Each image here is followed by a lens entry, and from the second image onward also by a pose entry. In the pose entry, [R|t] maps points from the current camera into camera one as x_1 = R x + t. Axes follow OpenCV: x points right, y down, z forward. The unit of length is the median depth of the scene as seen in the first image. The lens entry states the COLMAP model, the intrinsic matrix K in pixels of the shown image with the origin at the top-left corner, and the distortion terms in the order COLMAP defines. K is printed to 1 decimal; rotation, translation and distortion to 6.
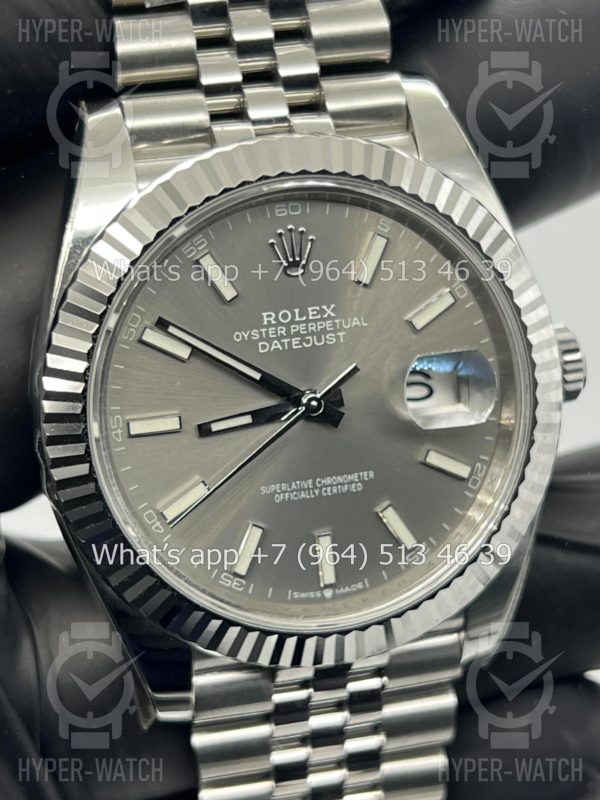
lens RADIAL K [[1850.6, 0, 294.0], [0, 1850.6, 402.9], [0, 0, 1]] dist [0.136547, 0.000000]
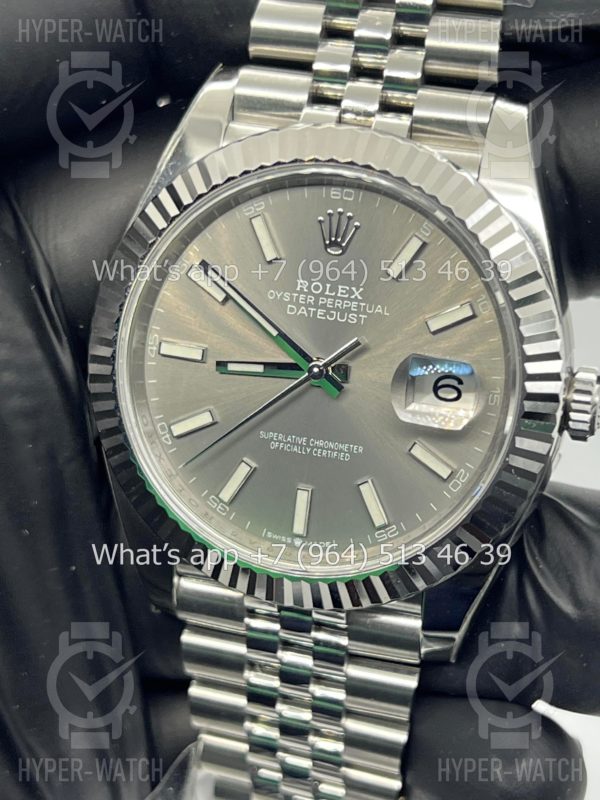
lens RADIAL K [[1850.6, 0, 296.1], [0, 1850.6, 407.5], [0, 0, 1]] dist [0.136547, 0.000000]
pose [[0.866638, 0.267283, -0.421305, 0.464594], [-0.263681, 0.962207, 0.068039, -0.049490], [0.423569, 0.052125, 0.904363, 0.000217]]
